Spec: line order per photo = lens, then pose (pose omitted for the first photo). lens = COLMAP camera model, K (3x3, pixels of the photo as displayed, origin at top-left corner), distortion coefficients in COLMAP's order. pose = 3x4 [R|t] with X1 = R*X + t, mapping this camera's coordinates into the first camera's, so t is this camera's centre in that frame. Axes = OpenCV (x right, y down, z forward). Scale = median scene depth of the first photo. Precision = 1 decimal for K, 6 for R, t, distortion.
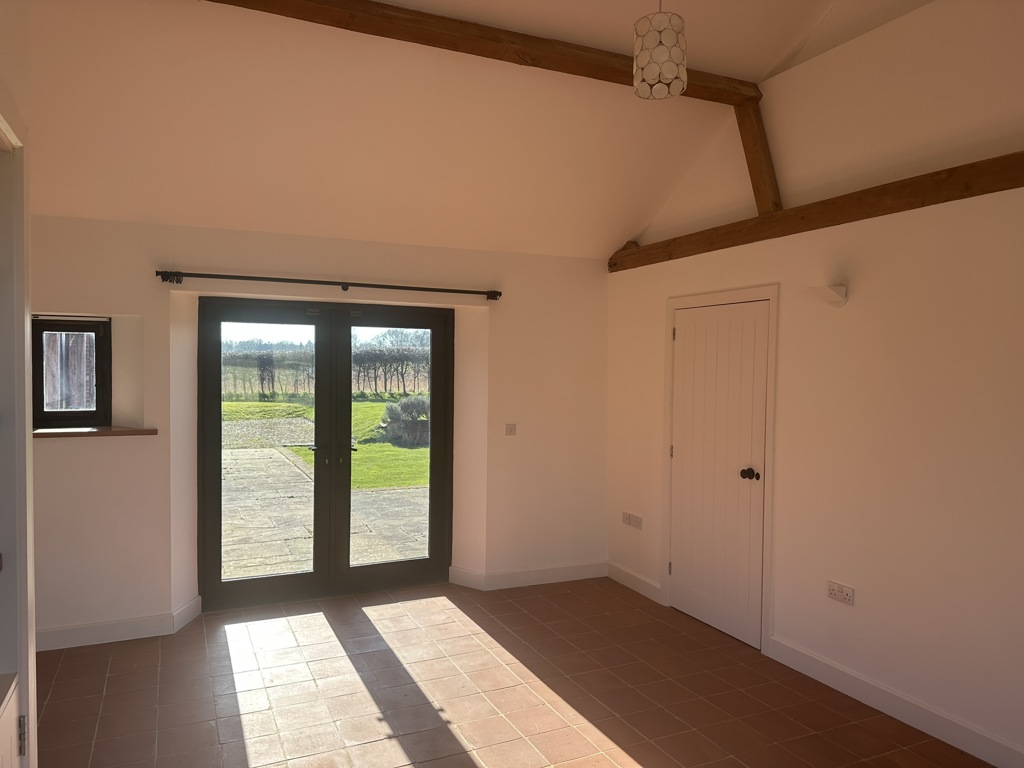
lens RADIAL K [[716.2, 0, 510.1], [0, 716.2, 383.7], [0, 0, 1]] dist [0.153113, -0.219763]
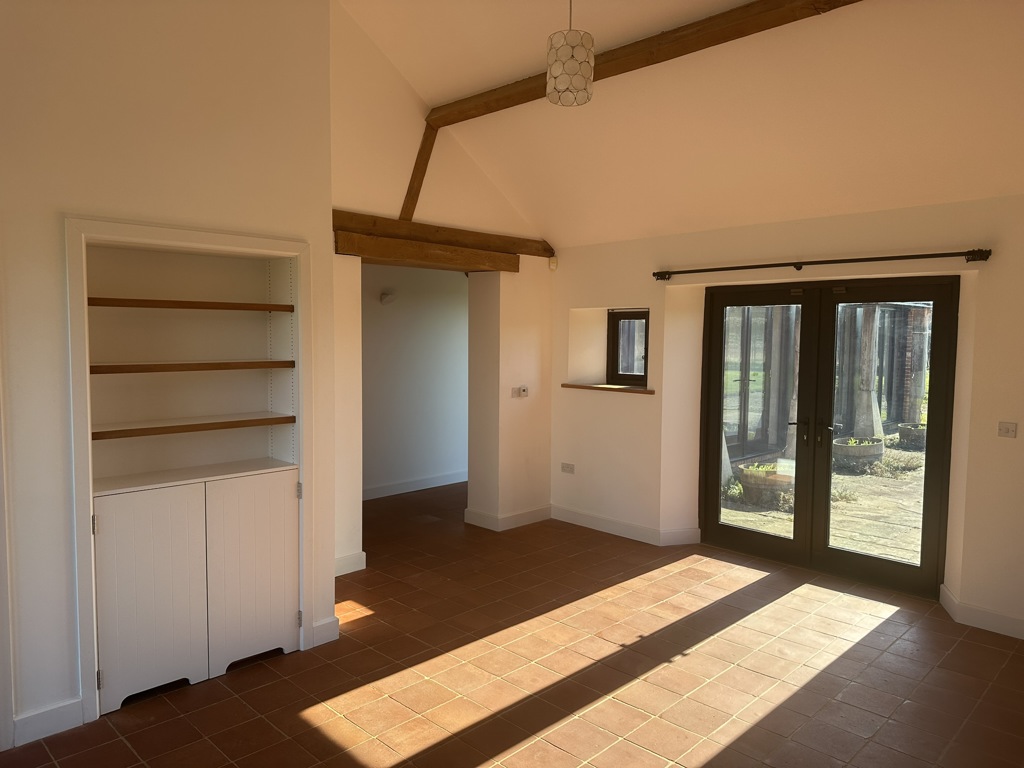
lens RADIAL K [[726.9, 0, 509.9], [0, 726.9, 379.2], [0, 0, 1]] dist [0.008181, 0.003036]
pose [[0.337928, 0.050731, -0.939804, 0.600929], [-0.027565, 0.998651, 0.043996, -0.009478], [0.940768, 0.011038, 0.338870, 0.269128]]
